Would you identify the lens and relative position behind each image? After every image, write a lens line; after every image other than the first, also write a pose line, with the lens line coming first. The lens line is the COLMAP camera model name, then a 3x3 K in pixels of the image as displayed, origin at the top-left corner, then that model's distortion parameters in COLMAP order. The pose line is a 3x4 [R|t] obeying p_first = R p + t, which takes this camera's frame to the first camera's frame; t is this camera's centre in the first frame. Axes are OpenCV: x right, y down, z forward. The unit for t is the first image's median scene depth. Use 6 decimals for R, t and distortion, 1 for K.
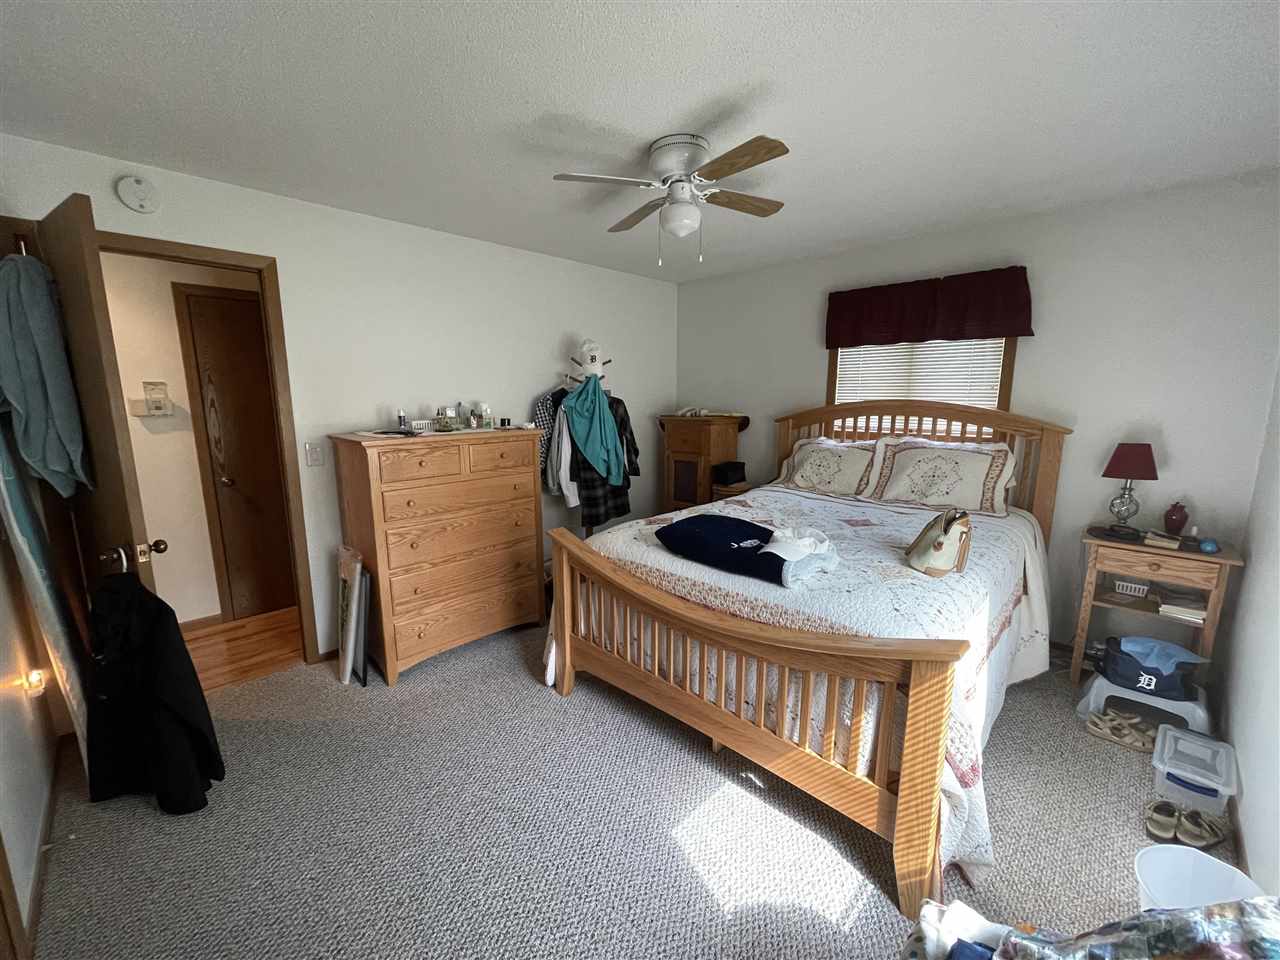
lens RADIAL K [[520.8, 0, 640.0], [0, 520.8, 480.0], [0, 0, 1]] dist [-0.000610, -0.000281]
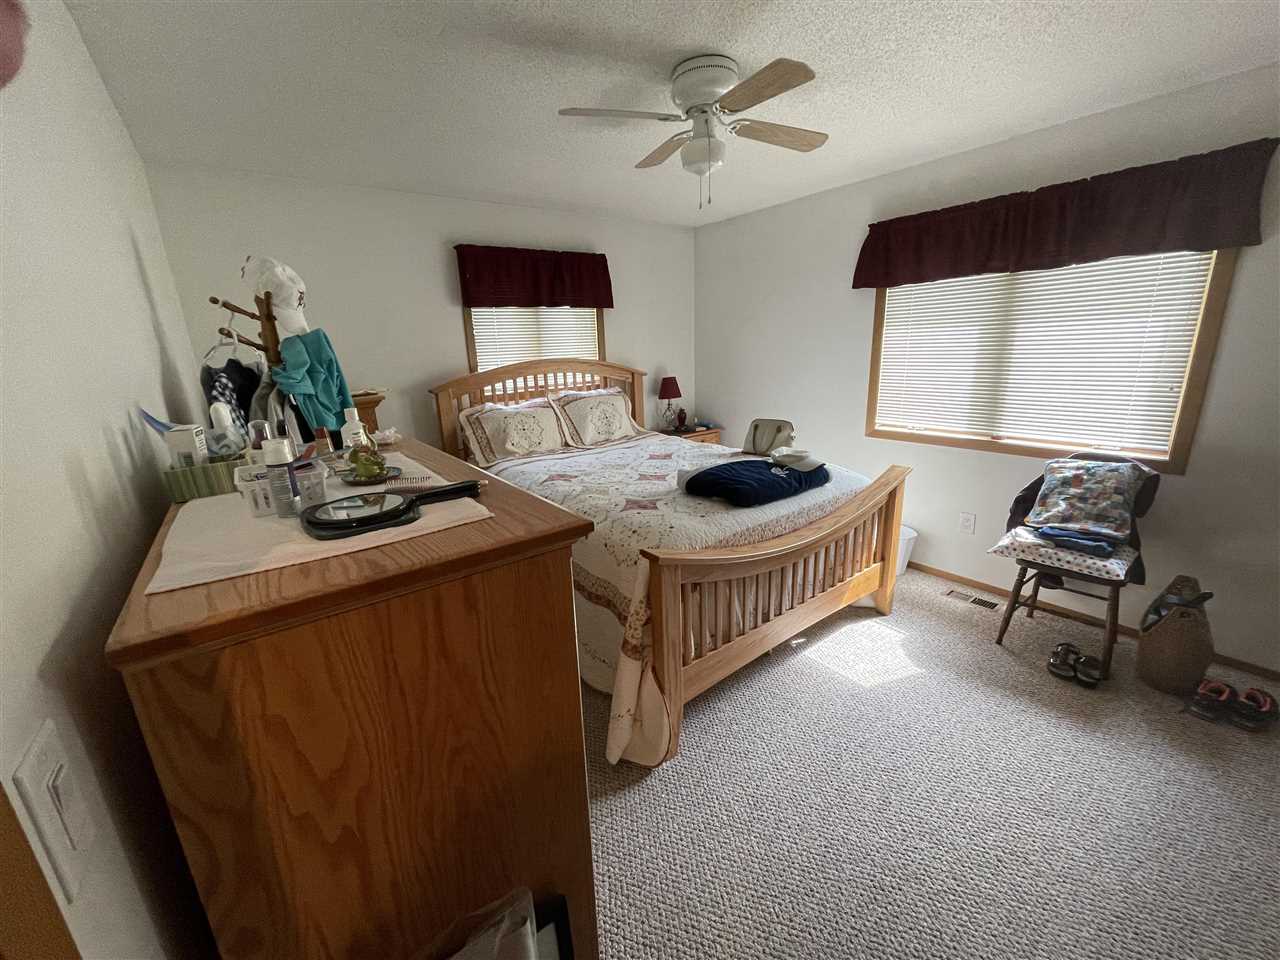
lens RADIAL K [[520.8, 0, 640.0], [0, 520.8, 480.0], [0, 0, 1]] dist [-0.000610, -0.000281]
pose [[0.169522, -0.256006, 0.951695, -0.641180], [0.206204, 0.953511, 0.219764, -0.121573], [-0.963713, 0.158989, 0.214431, 0.676239]]
